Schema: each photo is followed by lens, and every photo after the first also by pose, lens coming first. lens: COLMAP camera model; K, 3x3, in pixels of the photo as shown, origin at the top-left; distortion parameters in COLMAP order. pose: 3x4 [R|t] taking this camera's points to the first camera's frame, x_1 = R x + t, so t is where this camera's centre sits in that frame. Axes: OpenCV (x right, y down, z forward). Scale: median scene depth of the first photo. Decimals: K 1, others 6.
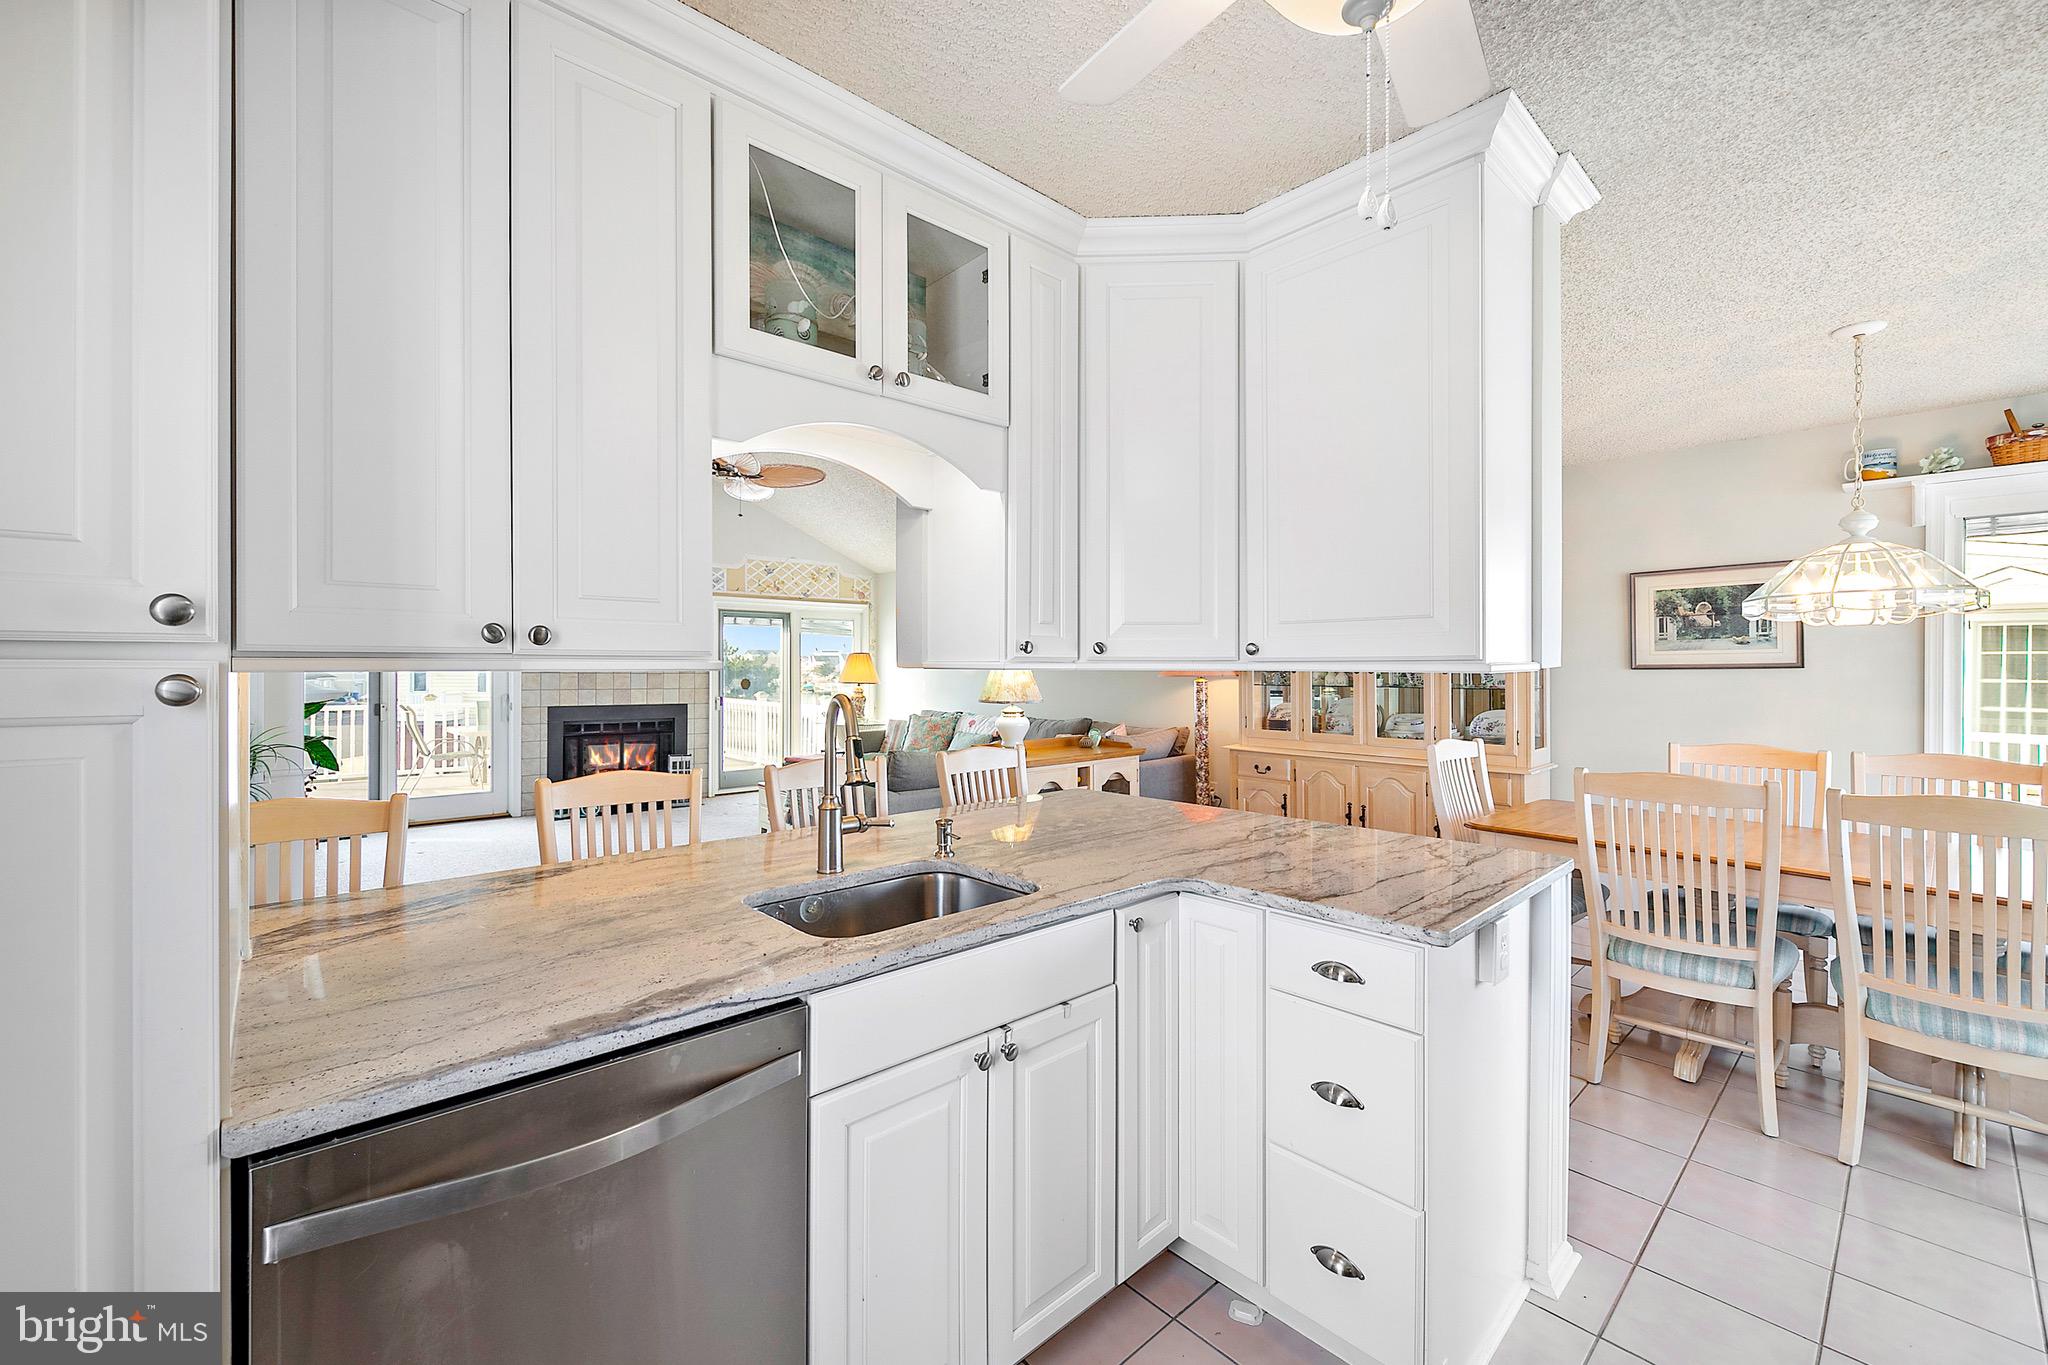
lens RADIAL K [[822.6, 0, 1020.7], [0, 822.6, 668.1], [0, 0, 1]] dist [0.012611, -0.007508]
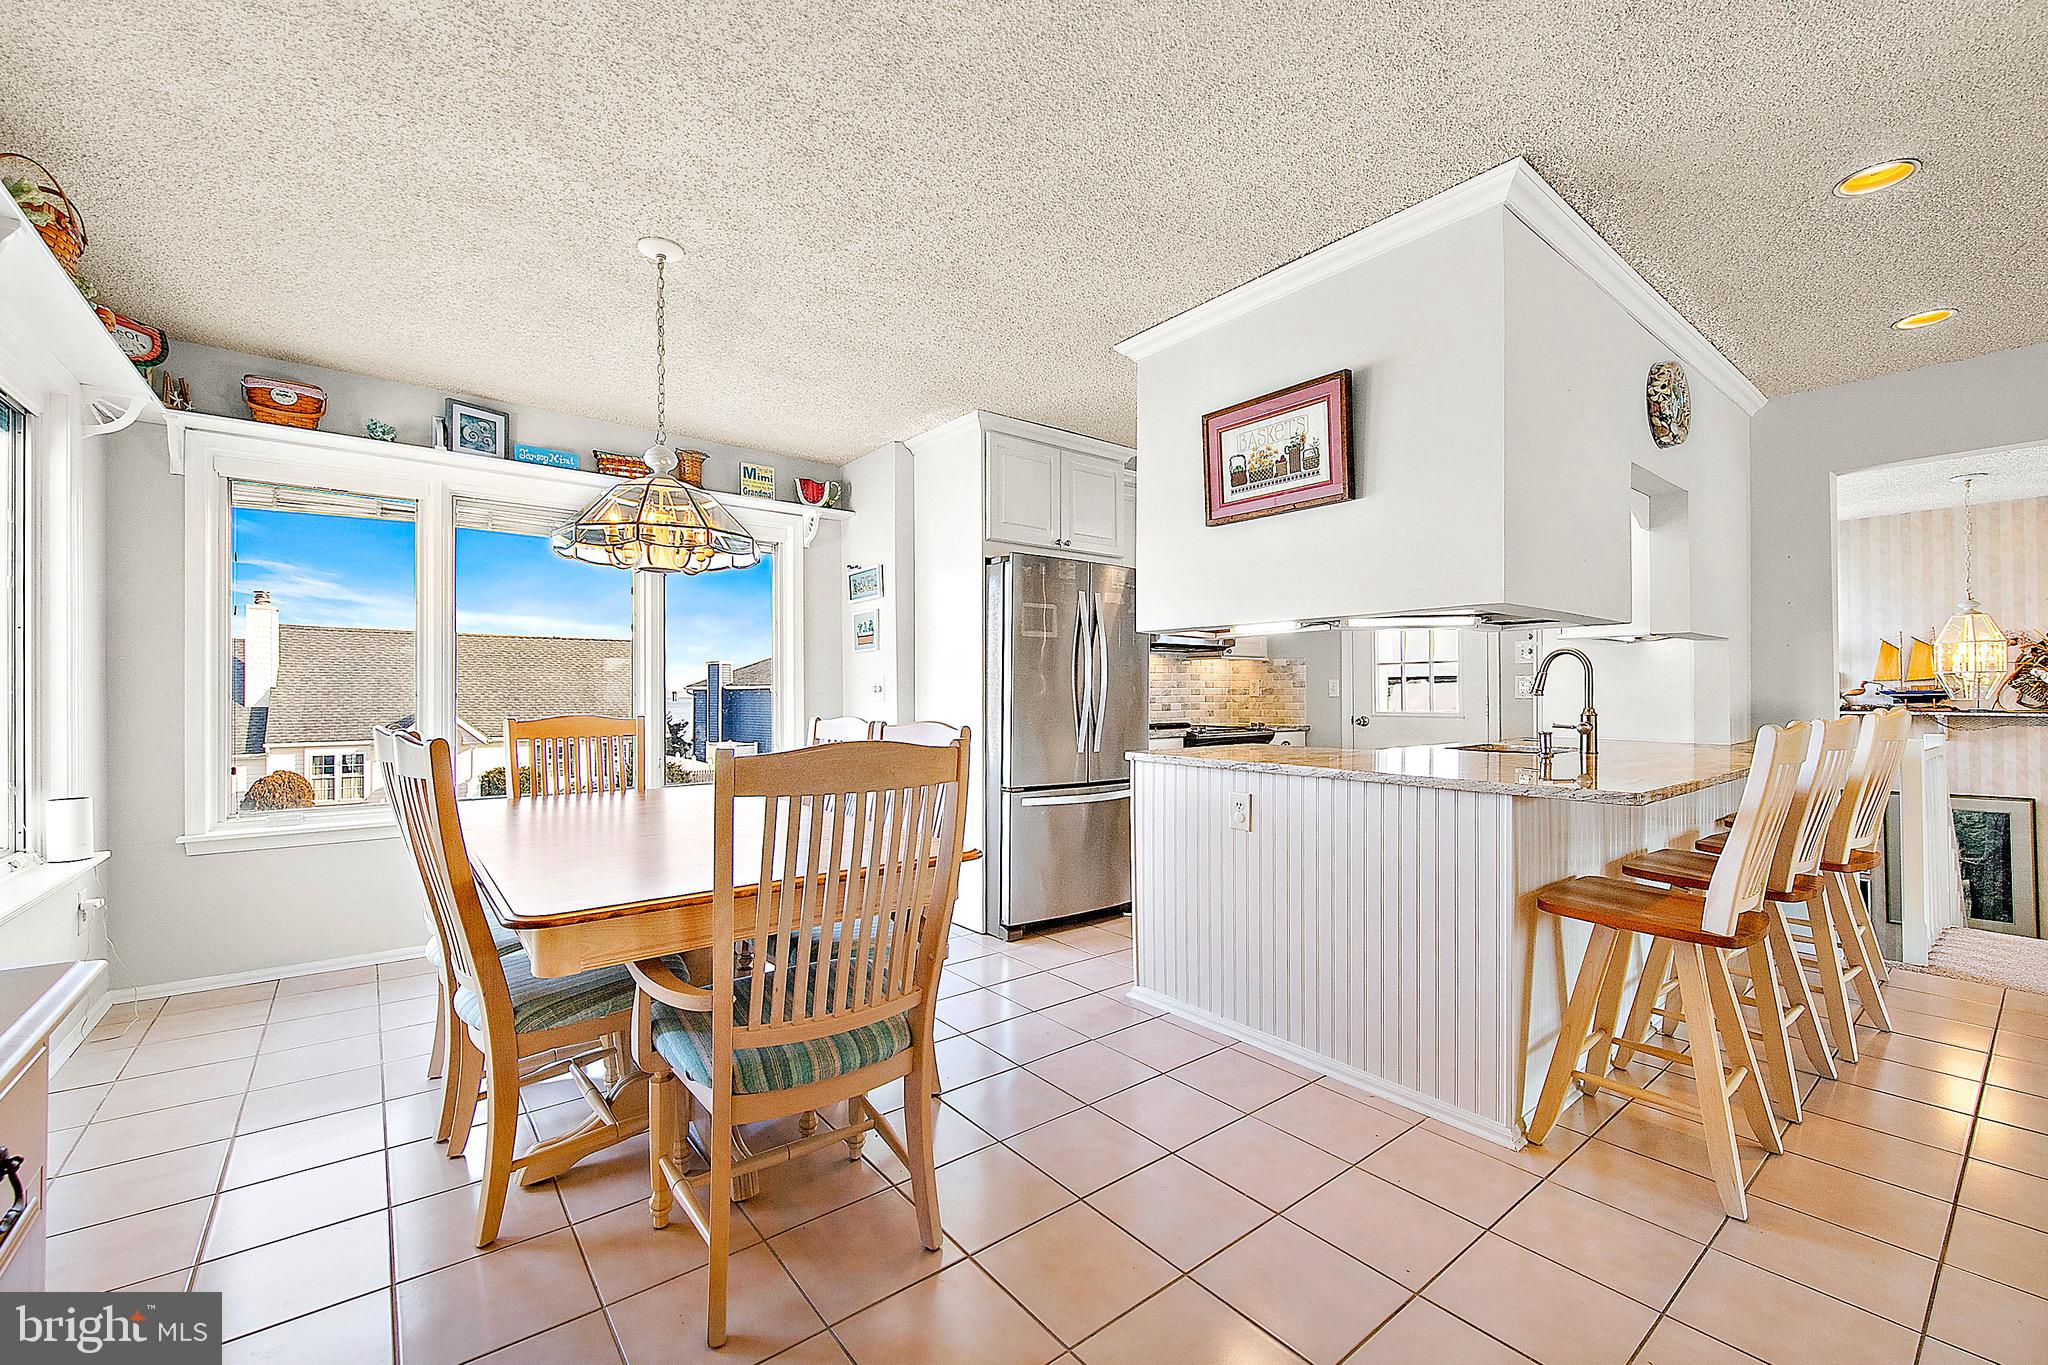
lens RADIAL K [[827.5, 0, 1021.5], [0, 827.5, 696.0], [0, 0, 1]] dist [0.005716, -0.003128]
pose [[-0.997982, 0.000060, 0.063496, 0.358144], [0.000239, 0.999996, 0.002815, 0.054583], [-0.063495, 0.002825, -0.997978, 1.216279]]
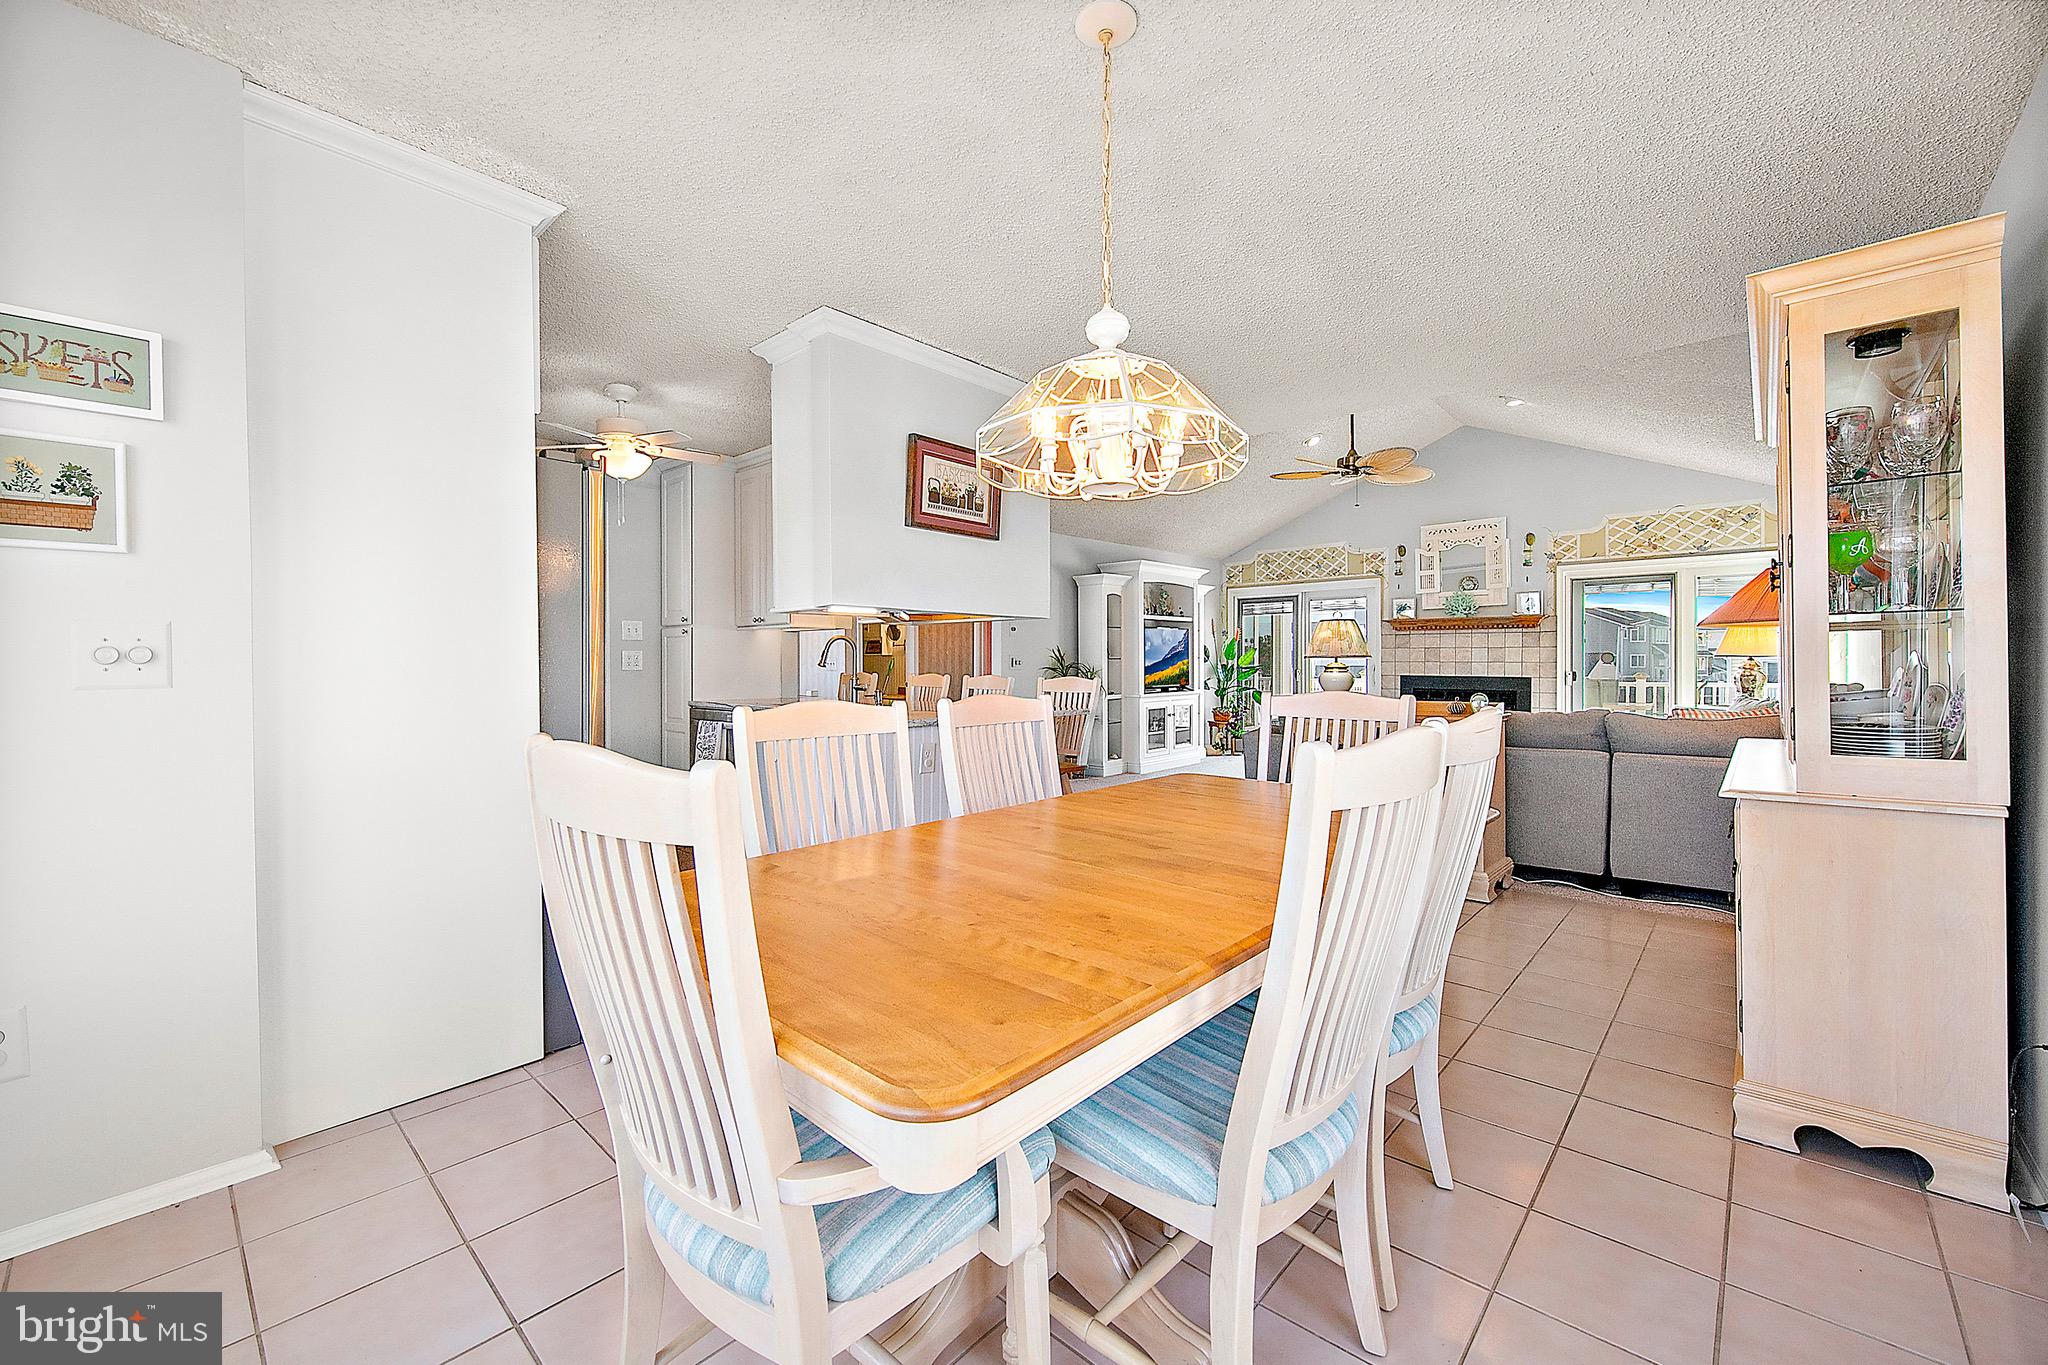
lens RADIAL K [[819.0, 0, 1000.5], [0, 819.0, 667.6], [0, 0, 1]] dist [-0.000316, -0.000501]
pose [[0.080655, 0.002636, -0.996739, 1.060068], [0.001358, 0.999995, 0.002754, 0.054852], [0.996741, -0.001576, 0.080651, 0.551012]]
